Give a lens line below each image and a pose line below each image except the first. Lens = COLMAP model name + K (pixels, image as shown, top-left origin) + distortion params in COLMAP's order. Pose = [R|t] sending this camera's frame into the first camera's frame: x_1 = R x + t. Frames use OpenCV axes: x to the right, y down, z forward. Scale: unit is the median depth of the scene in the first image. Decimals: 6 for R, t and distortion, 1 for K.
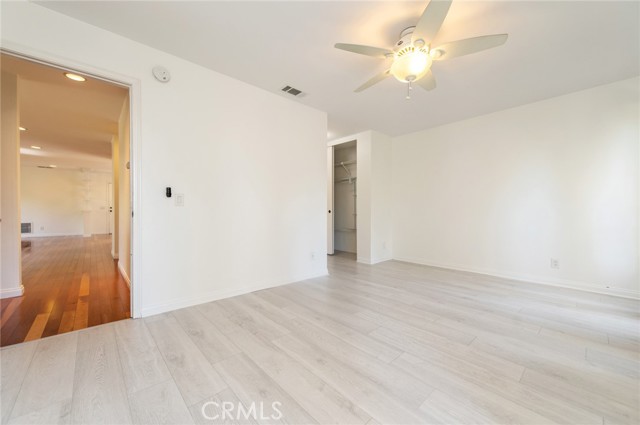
lens RADIAL K [[251.6, 0, 320.5], [0, 251.6, 212.0], [0, 0, 1]] dist [0.008798, -0.000990]
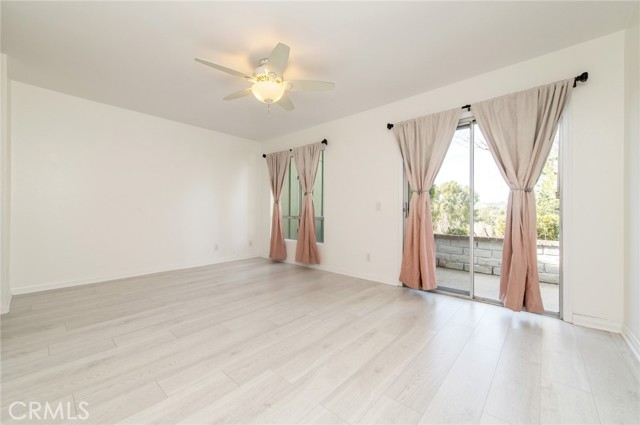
lens RADIAL K [[251.6, 0, 320.4], [0, 251.6, 210.7], [0, 0, 1]] dist [0.008798, -0.000990]
pose [[-0.107435, -0.002804, 0.994208, -1.039400], [0.000934, 0.999995, 0.002921, -0.014951], [-0.994212, 0.001242, -0.107432, 1.070158]]
